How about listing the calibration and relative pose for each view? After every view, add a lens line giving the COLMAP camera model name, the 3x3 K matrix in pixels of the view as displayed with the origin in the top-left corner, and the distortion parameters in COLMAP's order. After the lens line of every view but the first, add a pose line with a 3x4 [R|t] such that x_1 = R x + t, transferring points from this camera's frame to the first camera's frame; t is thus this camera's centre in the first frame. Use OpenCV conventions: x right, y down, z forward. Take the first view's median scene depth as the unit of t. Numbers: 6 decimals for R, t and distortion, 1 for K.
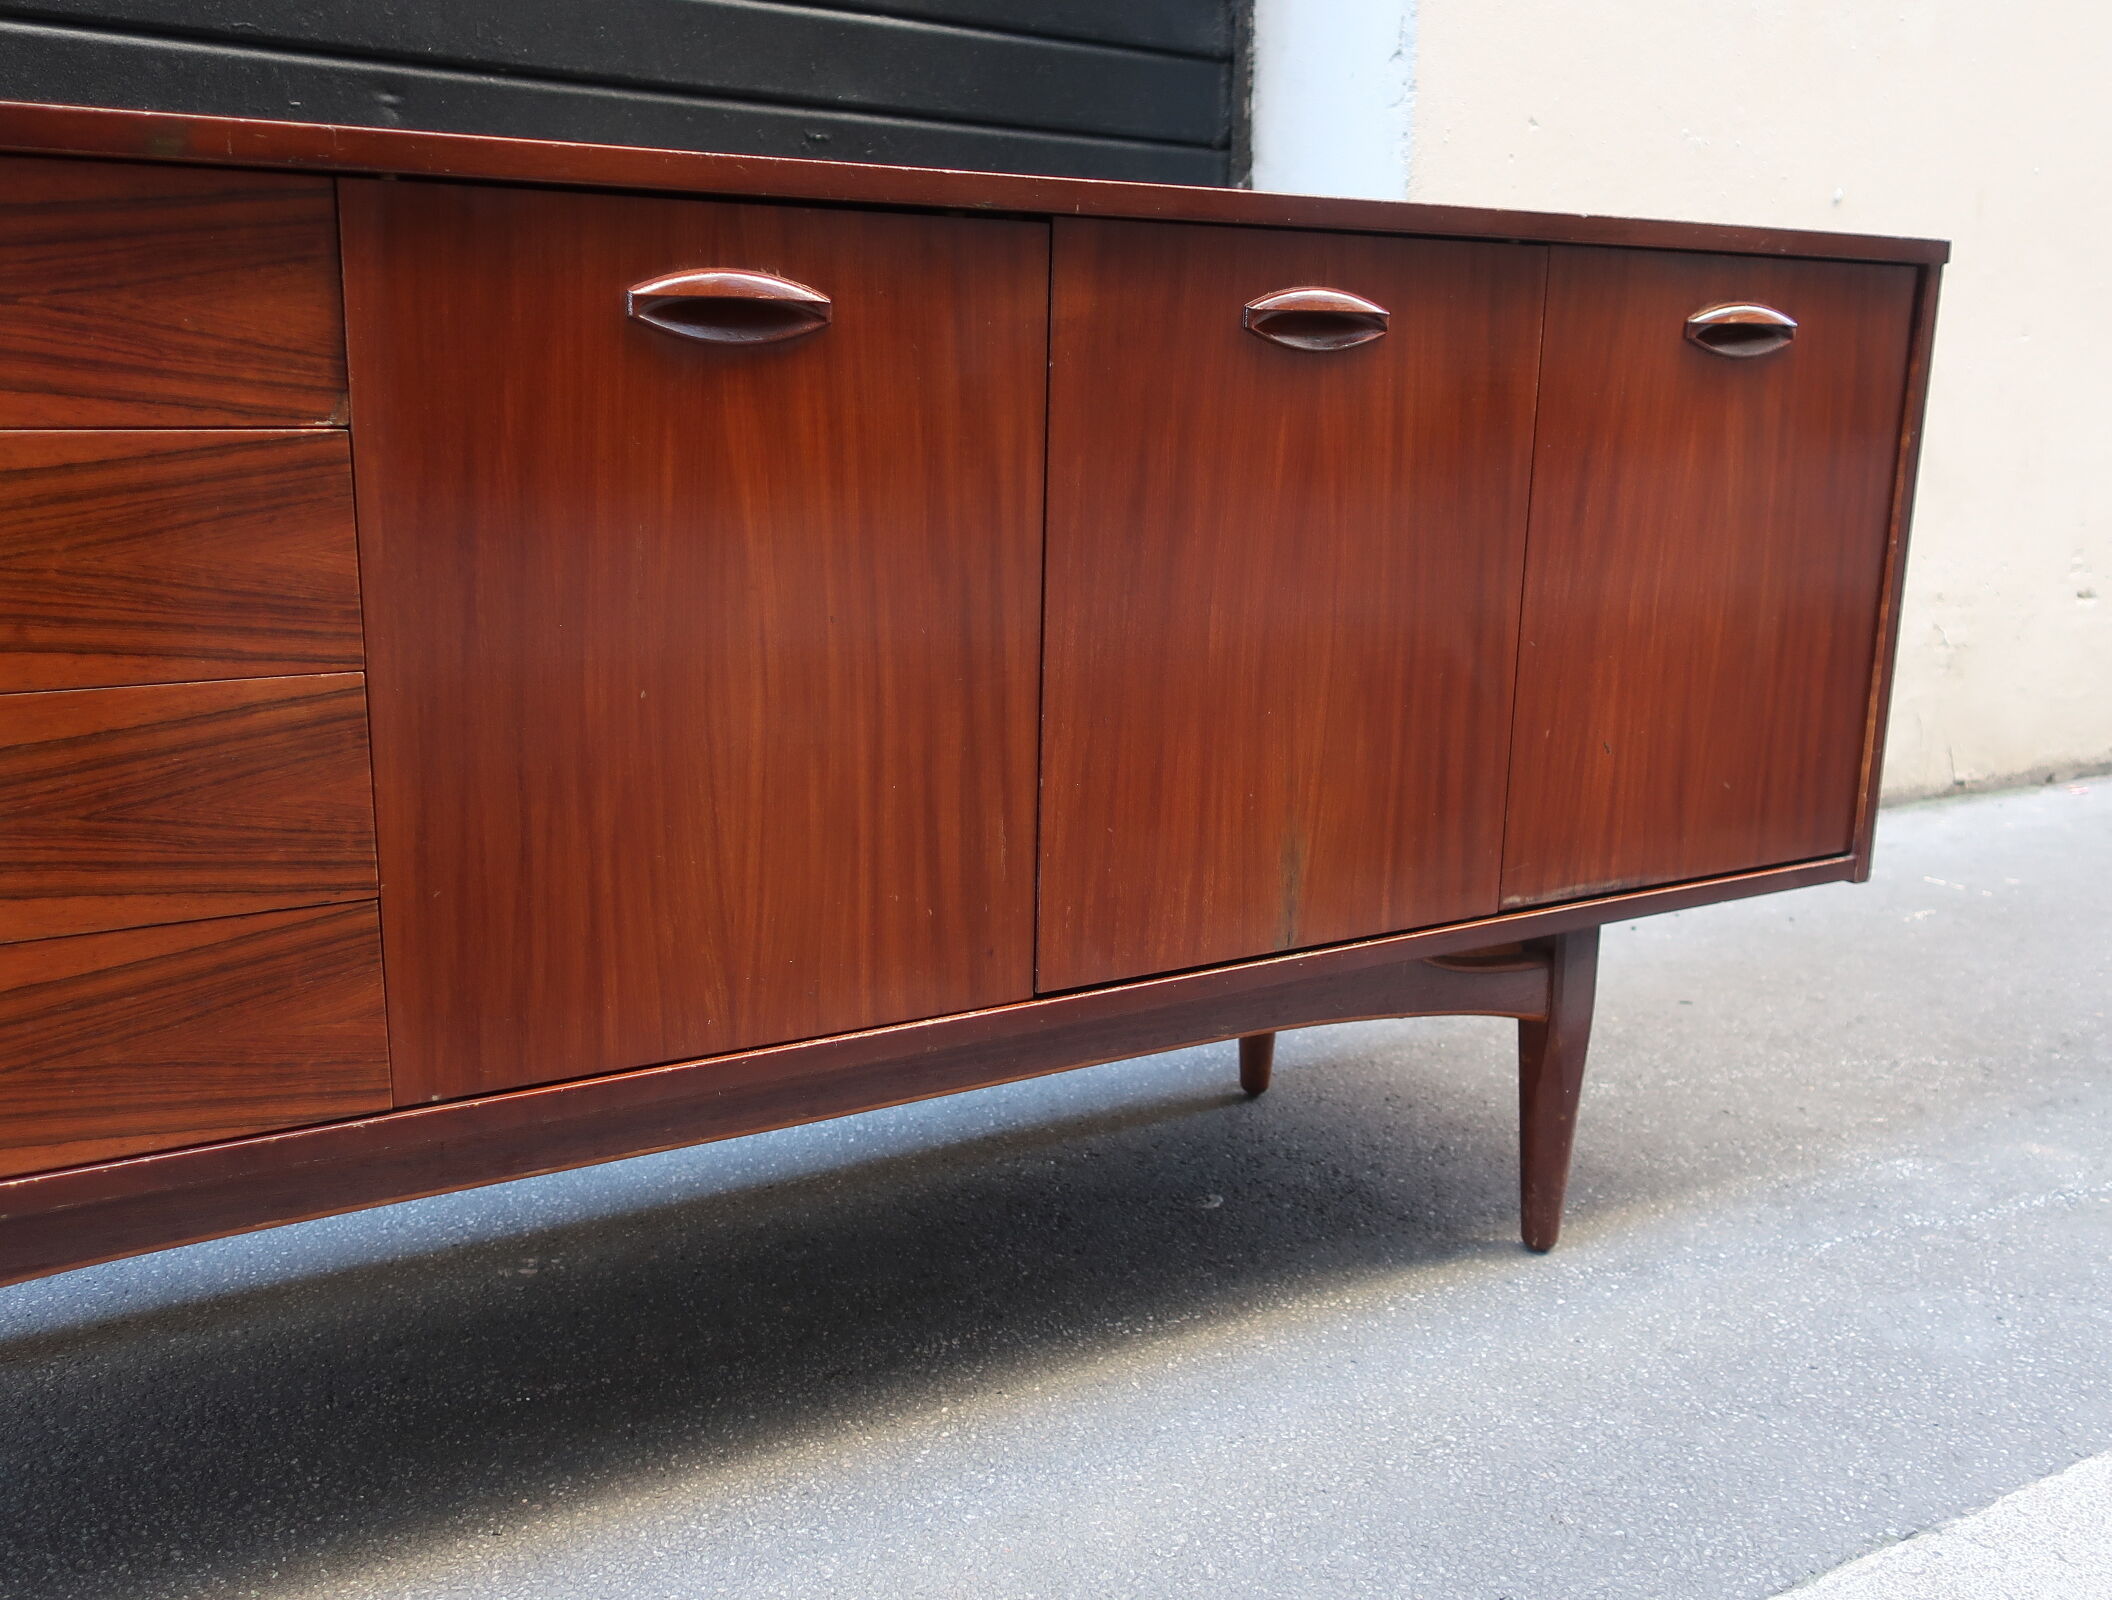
lens RADIAL K [[1886.3, 0, 1044.4], [0, 1886.3, 813.4], [0, 0, 1]] dist [0.002530, -0.003622]
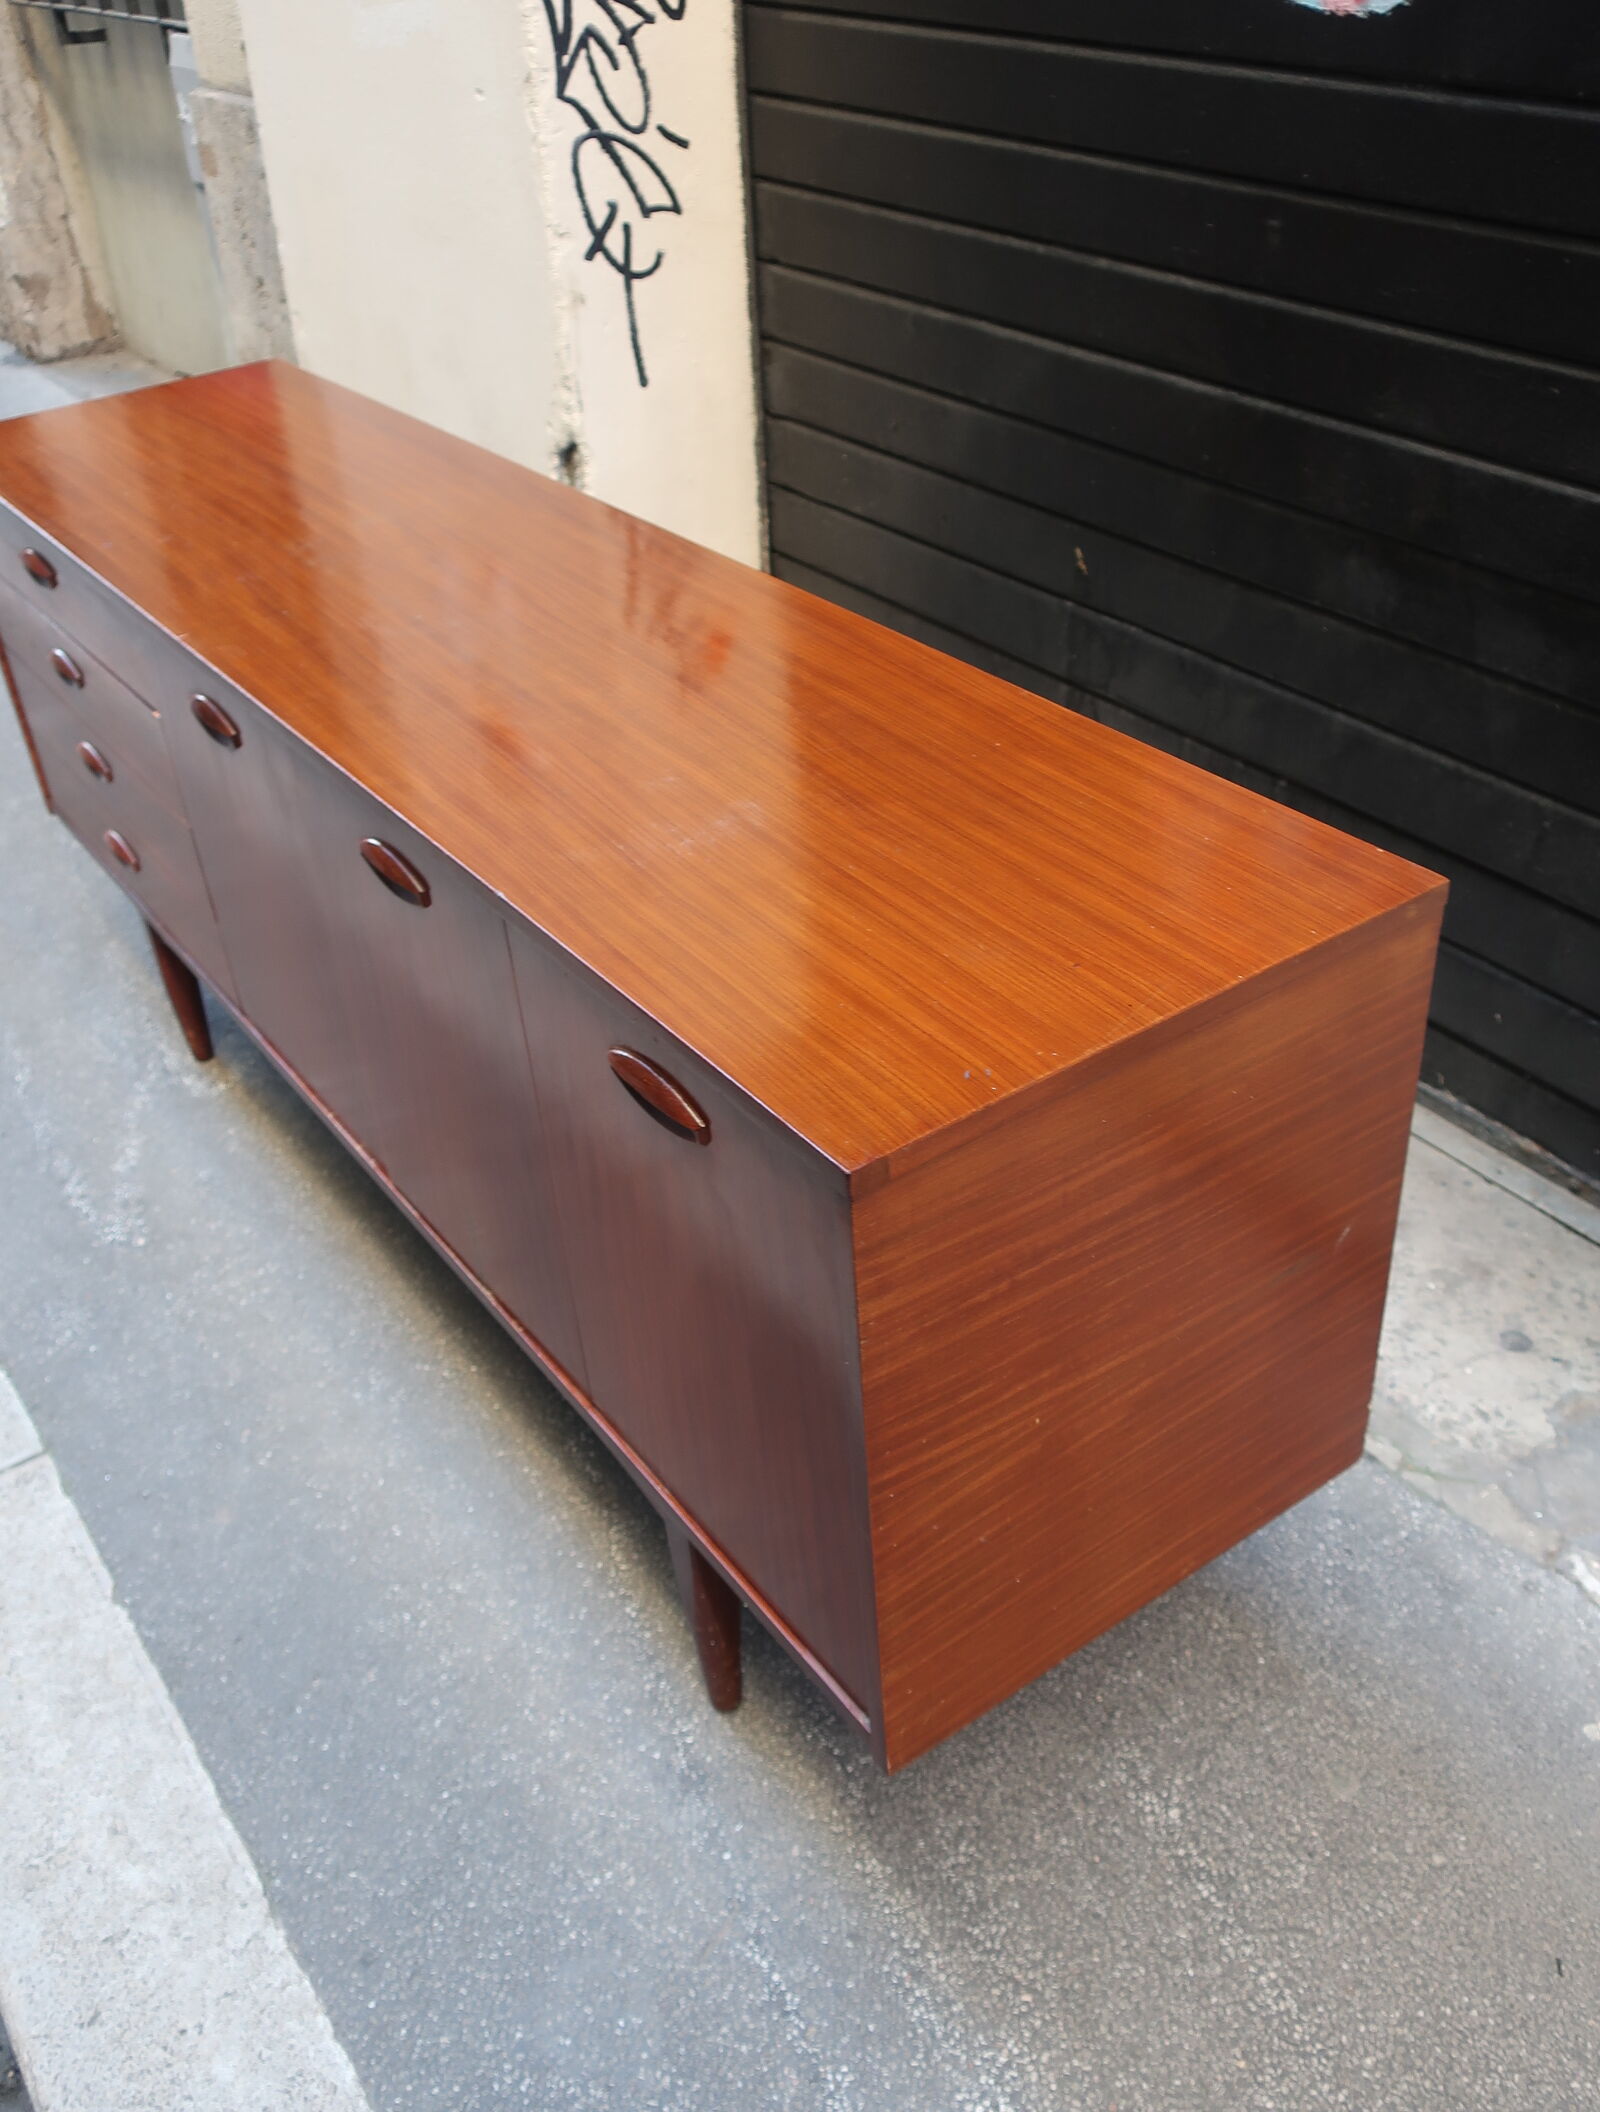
lens RADIAL K [[1886.3, 0, 796.4], [0, 1886.3, 1057.1], [0, 0, 1]] dist [0.002530, -0.003622]
pose [[0.082054, 0.537885, -0.839015, 1.394135], [-0.164825, 0.837585, 0.520849, -0.932260], [0.982904, 0.095553, 0.157384, 1.193038]]
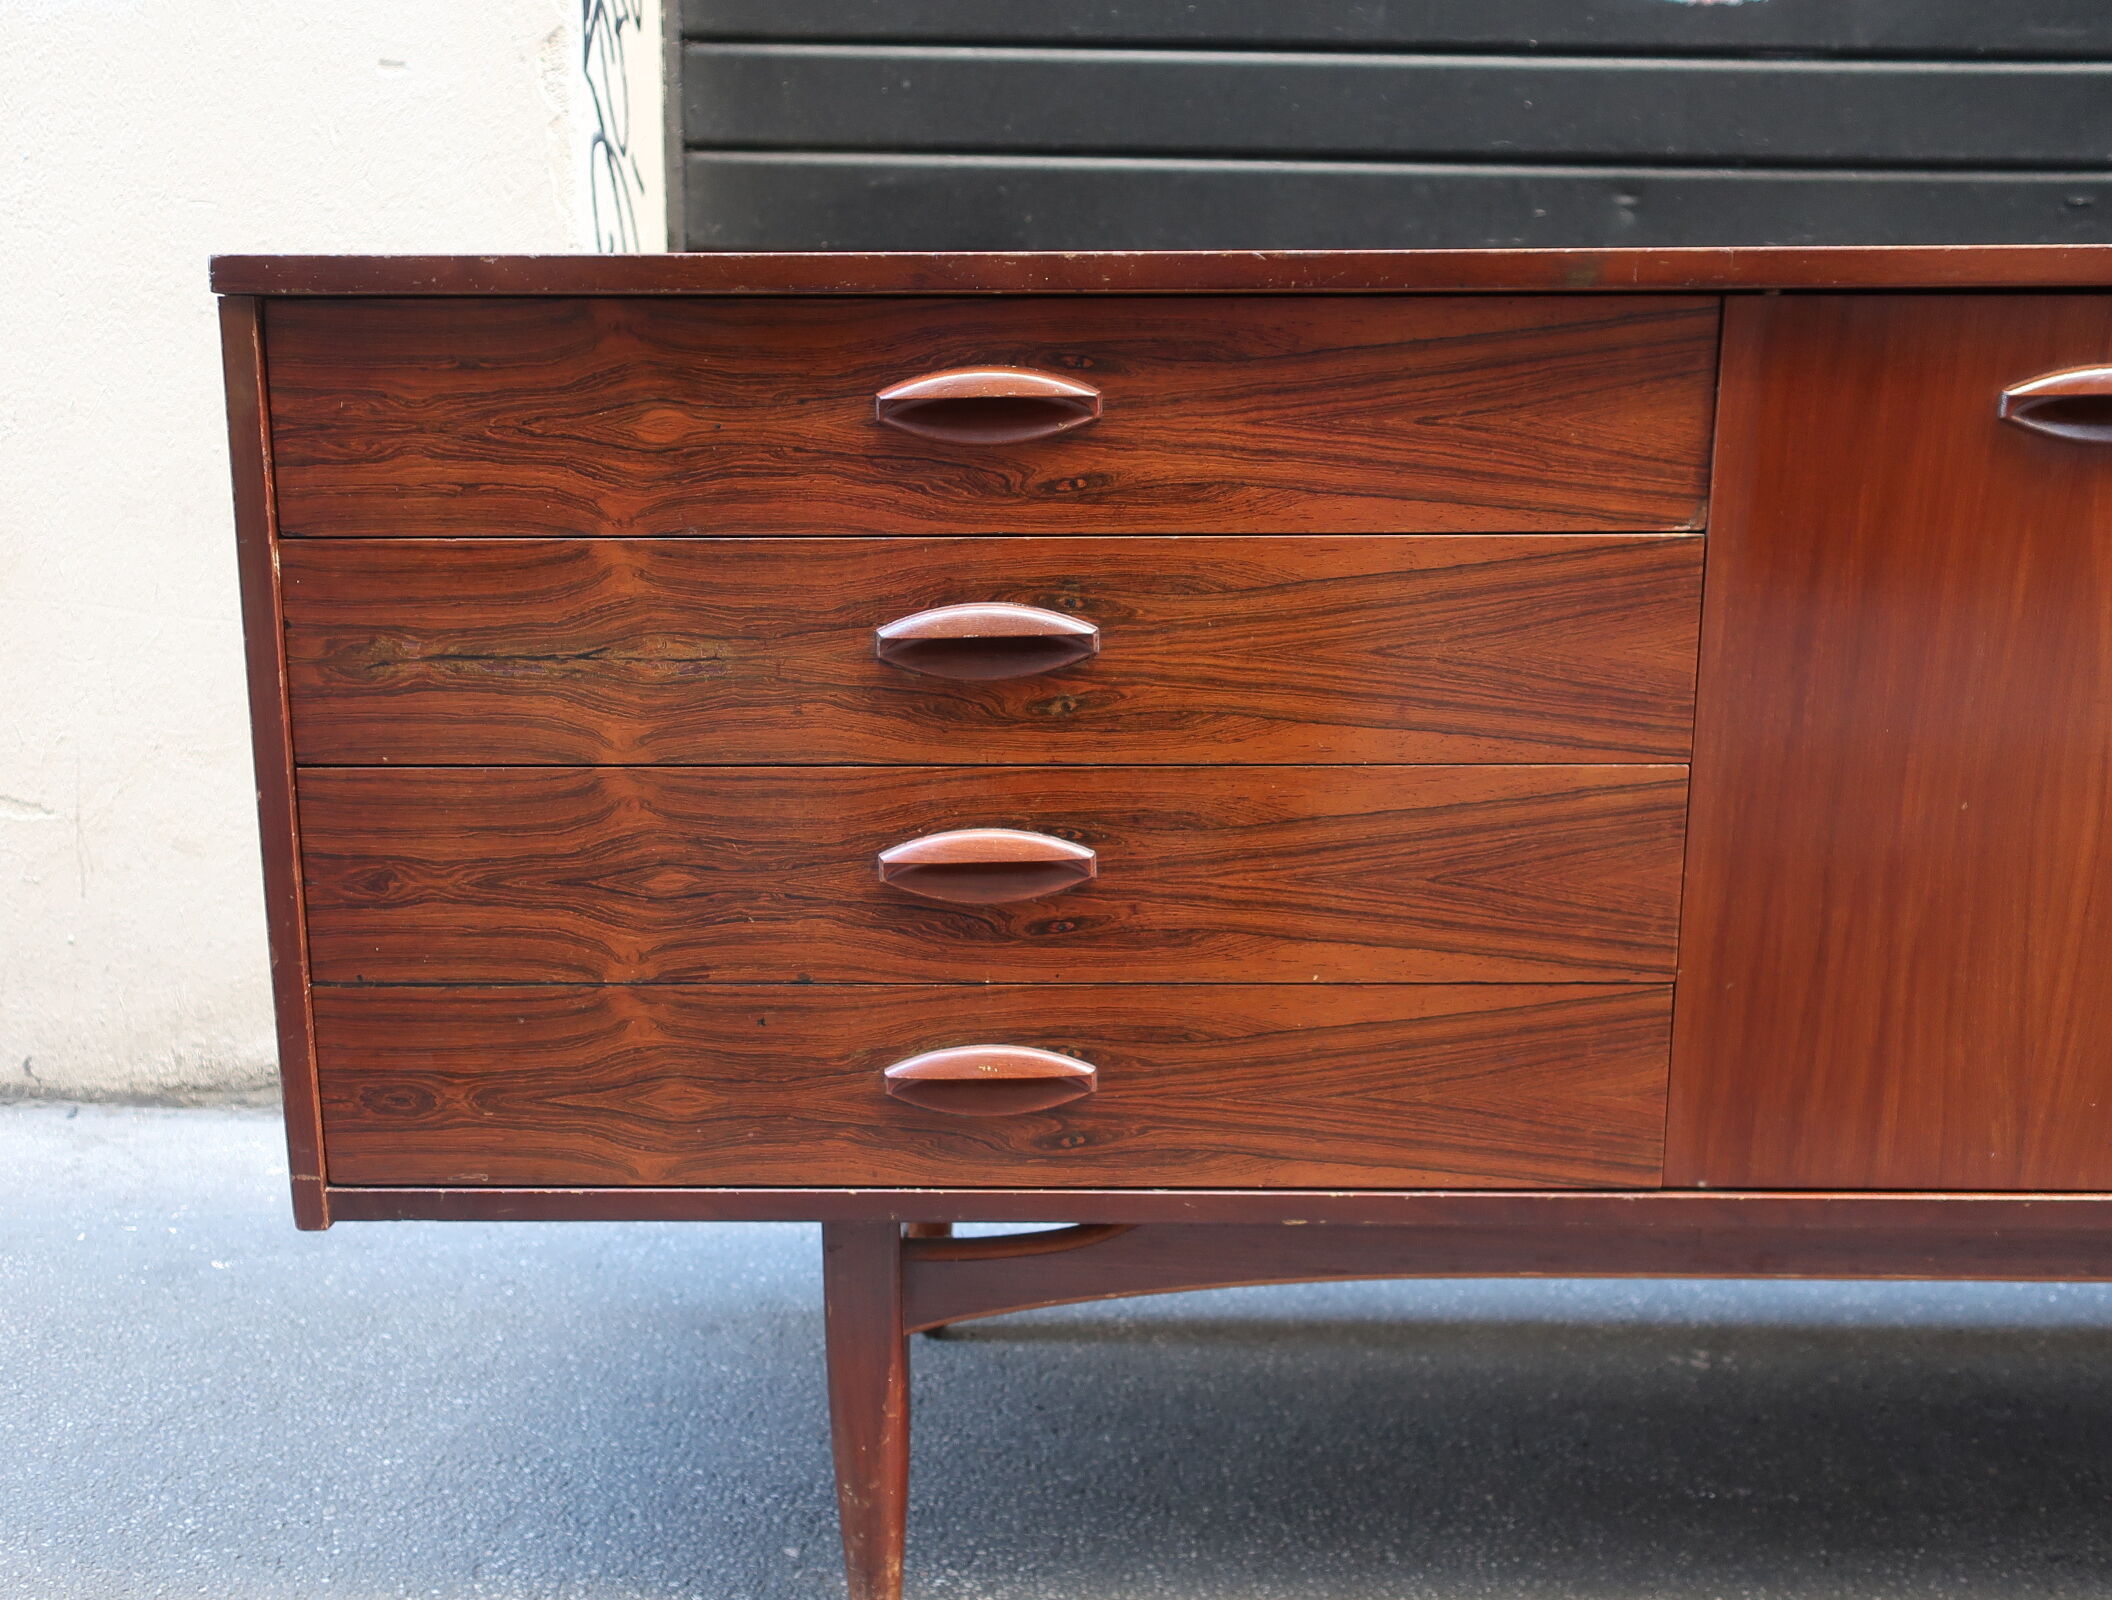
lens RADIAL K [[1886.3, 0, 1055.7], [0, 1886.3, 813.5], [0, 0, 1]] dist [0.002530, -0.003622]
pose [[0.856317, 0.083341, -0.509682, -0.112385], [-0.102172, 0.994726, -0.009007, -0.003100], [0.506243, 0.059788, 0.860316, -0.060444]]
